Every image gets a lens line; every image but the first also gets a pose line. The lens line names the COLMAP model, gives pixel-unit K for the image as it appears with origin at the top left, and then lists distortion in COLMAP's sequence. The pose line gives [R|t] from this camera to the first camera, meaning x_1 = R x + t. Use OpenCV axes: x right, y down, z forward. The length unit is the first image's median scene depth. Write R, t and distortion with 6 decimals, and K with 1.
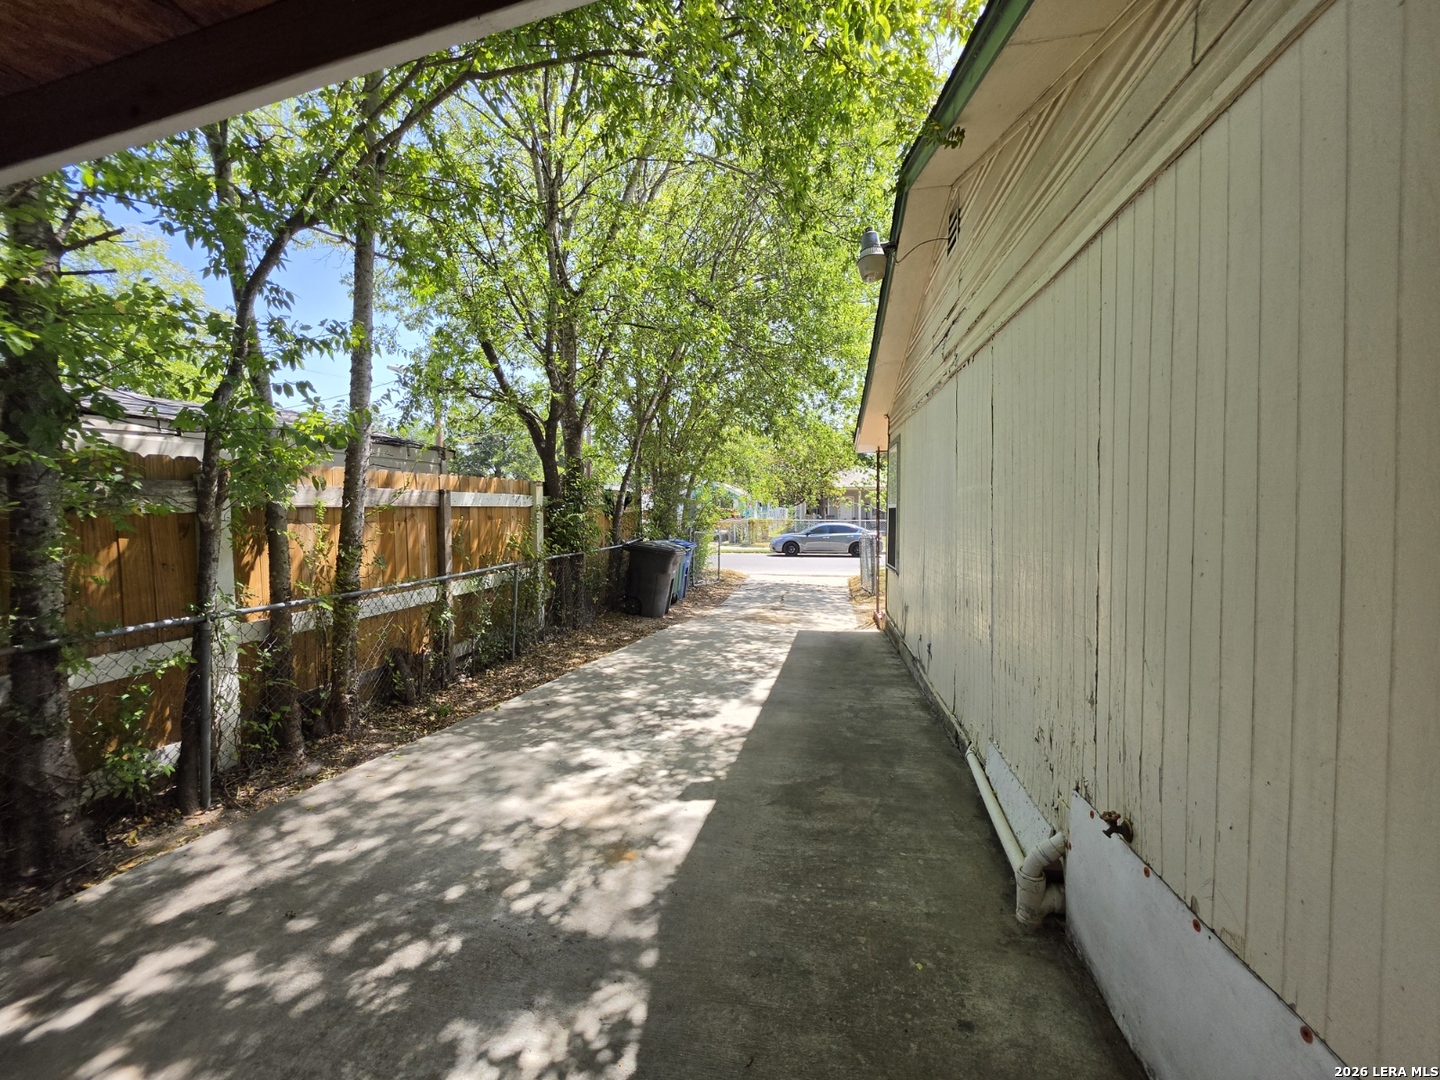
lens RADIAL K [[587.7, 0, 720.7], [0, 587.7, 532.1], [0, 0, 1]] dist [0.003775, 0.000577]
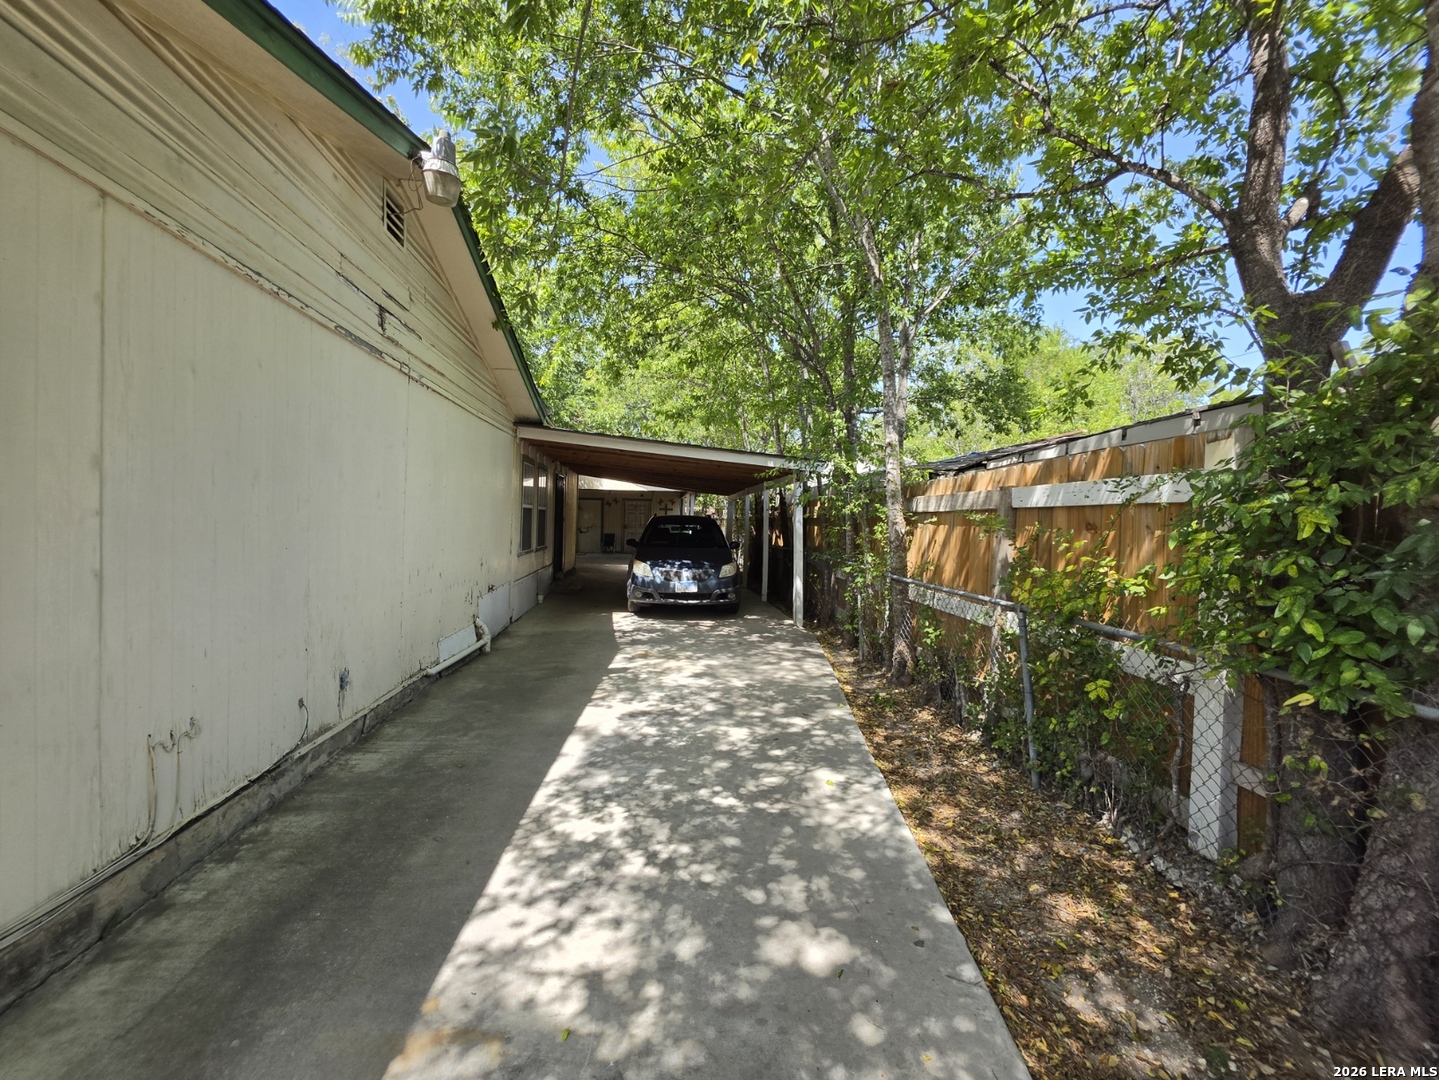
lens RADIAL K [[587.3, 0, 722.3], [0, 587.3, 534.9], [0, 0, 1]] dist [0.003775, 0.000577]
pose [[-0.960083, -0.011875, -0.279462, 0.102378], [-0.030149, 0.997671, 0.061183, -0.051228], [0.278084, 0.067167, -0.958206, 1.841202]]
